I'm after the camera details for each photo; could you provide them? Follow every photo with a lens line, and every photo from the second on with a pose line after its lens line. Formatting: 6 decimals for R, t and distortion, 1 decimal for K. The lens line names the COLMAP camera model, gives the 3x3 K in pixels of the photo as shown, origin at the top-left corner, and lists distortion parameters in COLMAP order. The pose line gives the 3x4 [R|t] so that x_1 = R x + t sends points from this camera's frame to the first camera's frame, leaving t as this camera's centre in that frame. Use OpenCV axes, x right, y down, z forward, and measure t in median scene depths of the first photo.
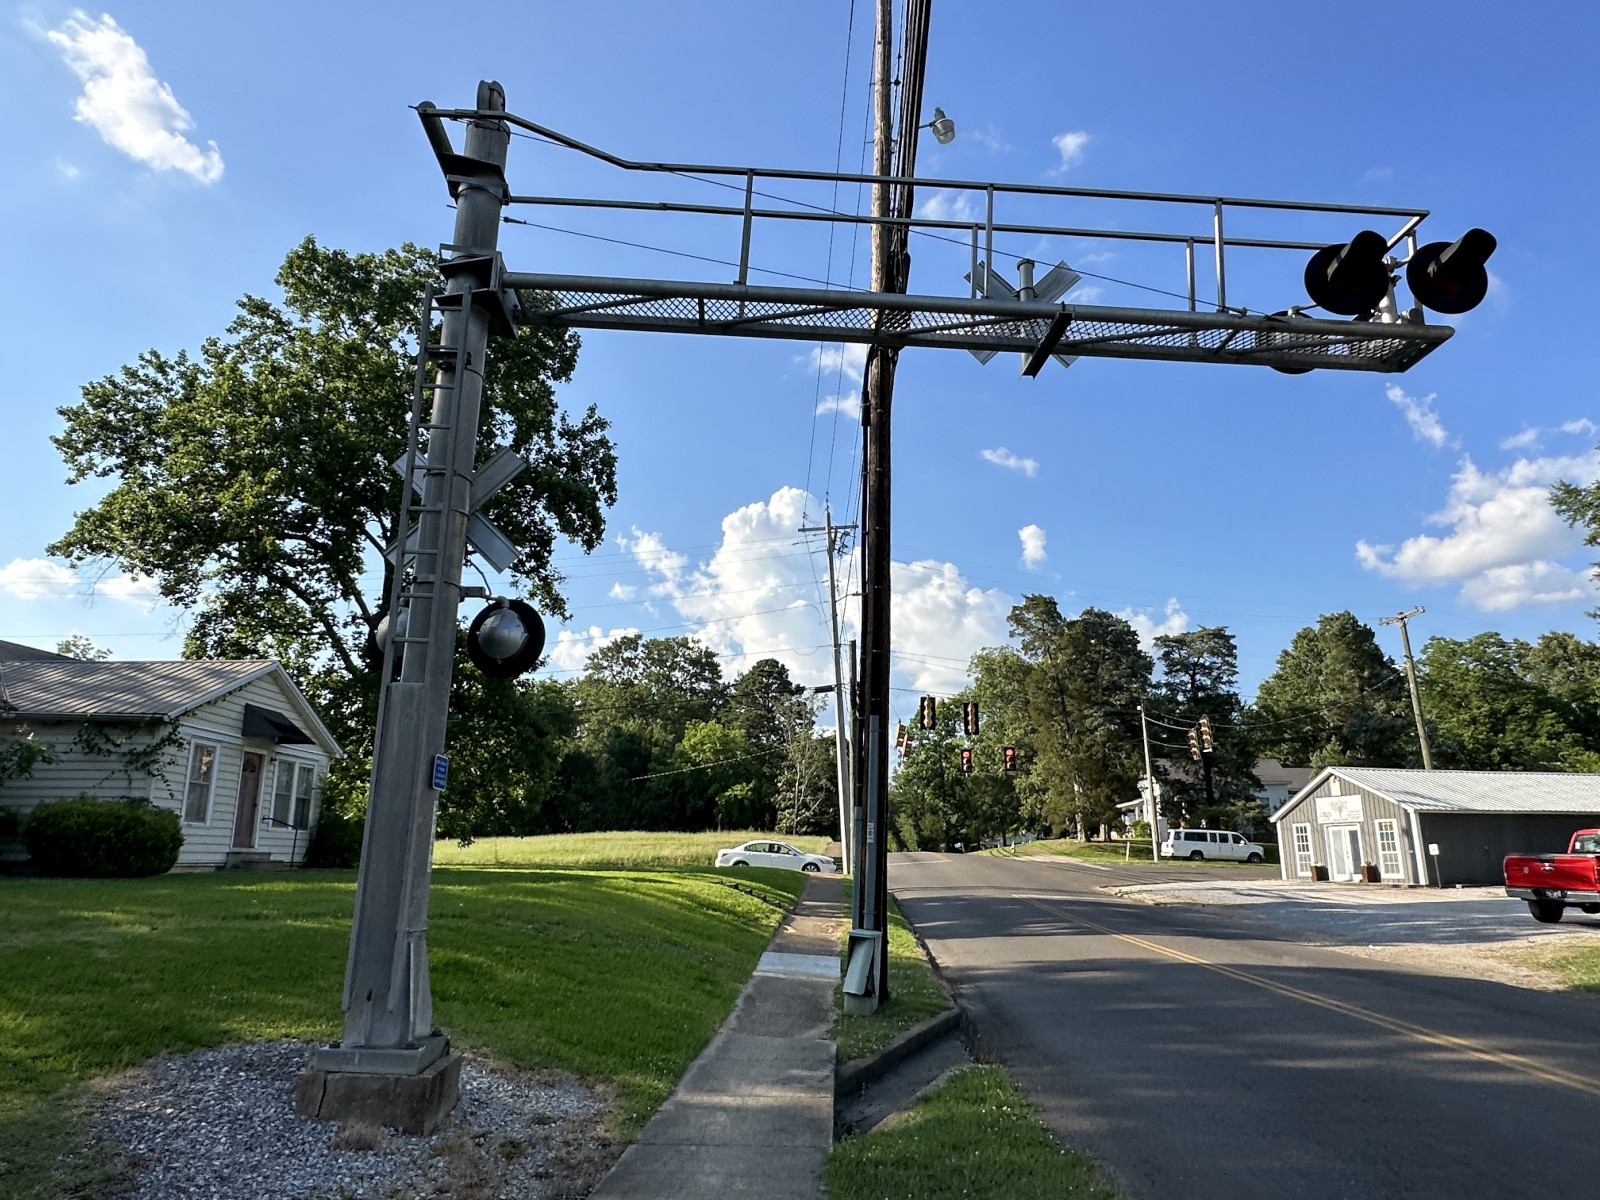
lens RADIAL K [[987.4, 0, 800.0], [0, 987.4, 600.0], [0, 0, 1]] dist [-0.004003, 0.001047]
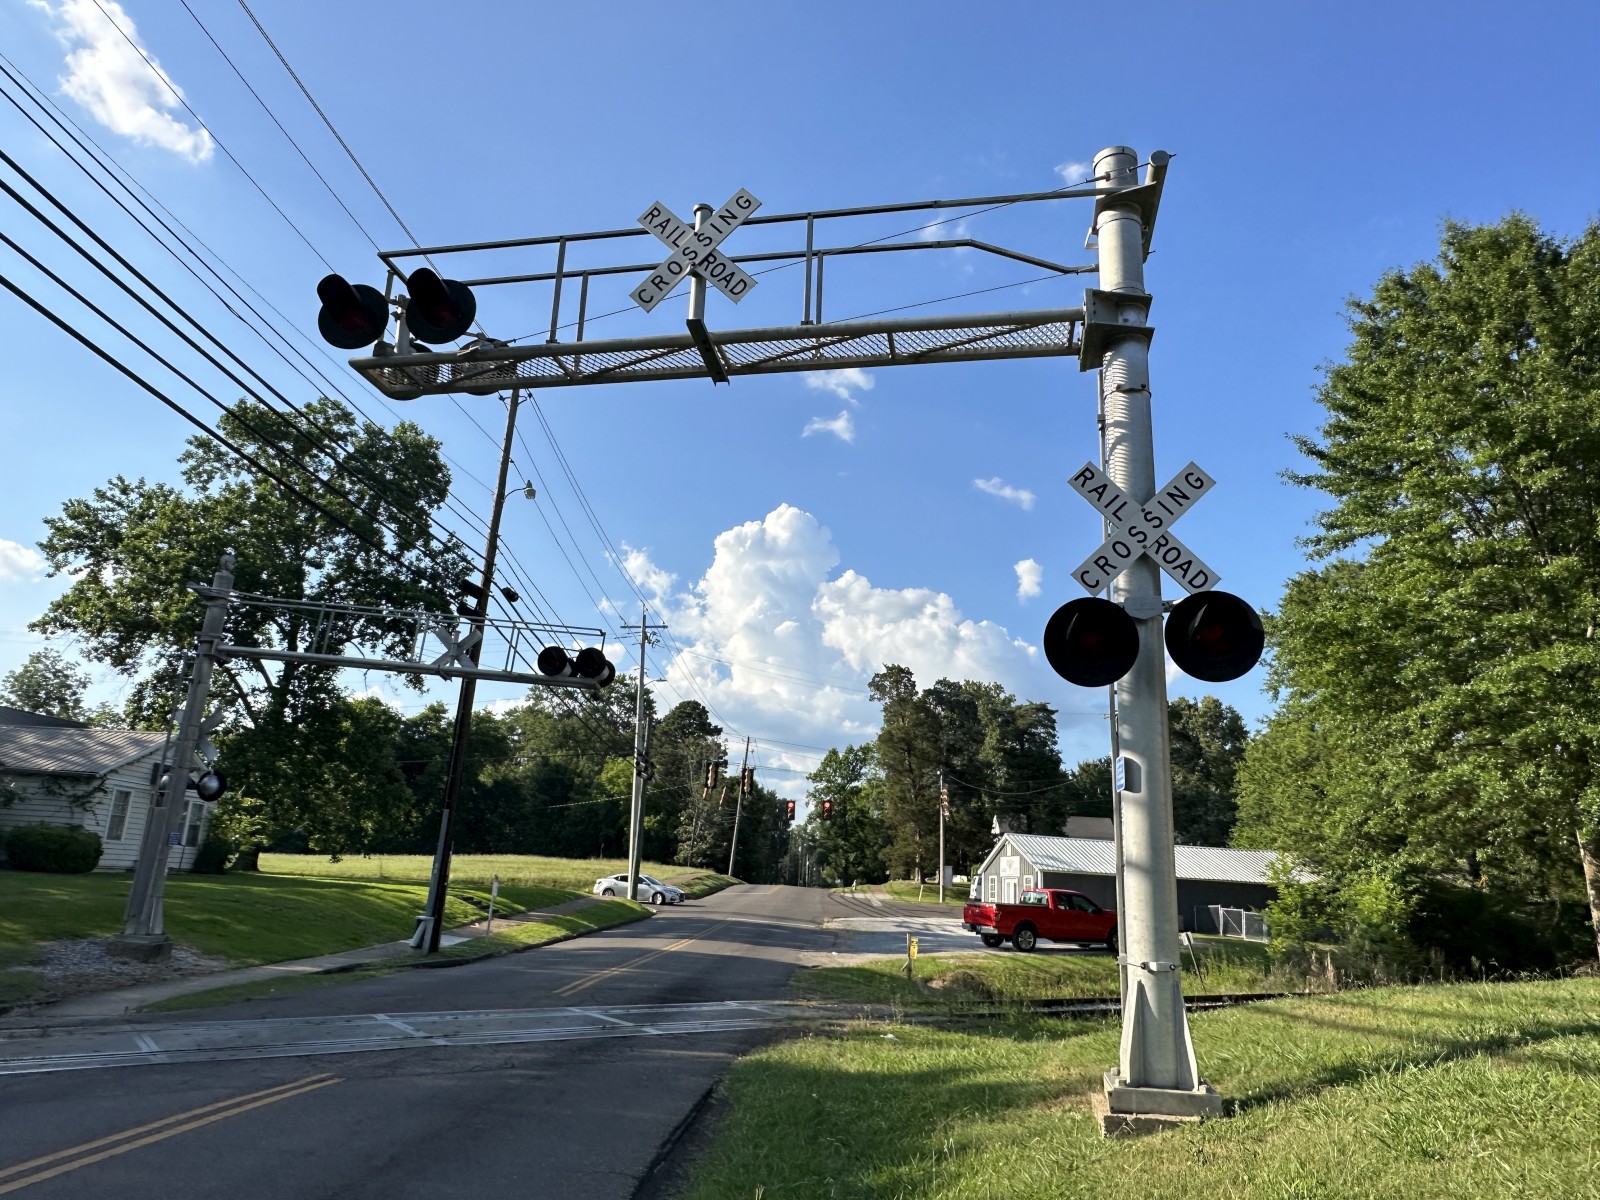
lens RADIAL K [[1001.6, 0, 800.0], [0, 1001.6, 600.0], [0, 0, 1]] dist [0.000963, 0.002112]
pose [[0.998678, 0.050755, 0.008163, 0.262173], [-0.050531, 0.998393, -0.025662, -0.100388], [-0.009452, 0.025216, 0.999637, -0.362057]]
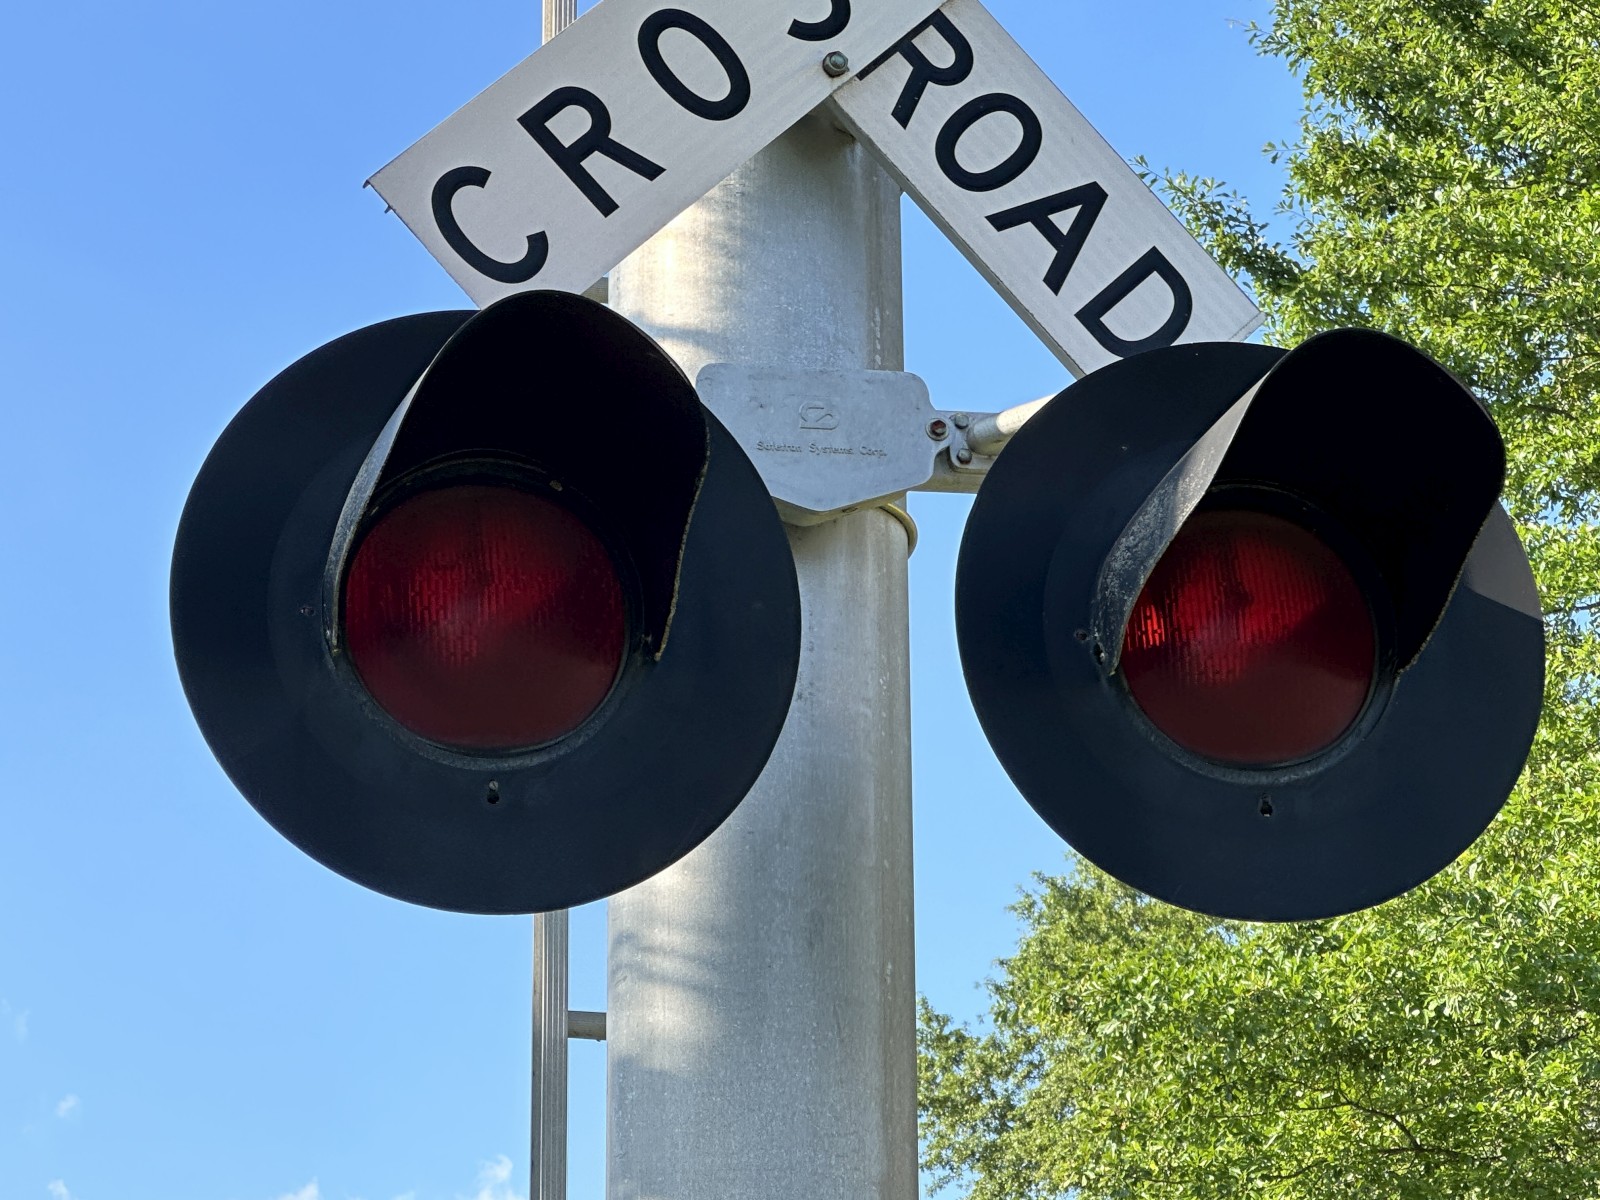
lens RADIAL K [[4610.9, 0, 800.0], [0, 4610.9, 600.0], [0, 0, 1]] dist [-0.083554, -0.732393]
pose [[0.904967, 0.145902, 0.399683, 0.278356], [-0.101536, 0.986283, -0.130138, -0.082551], [-0.413188, 0.077189, 0.907368, -0.281162]]
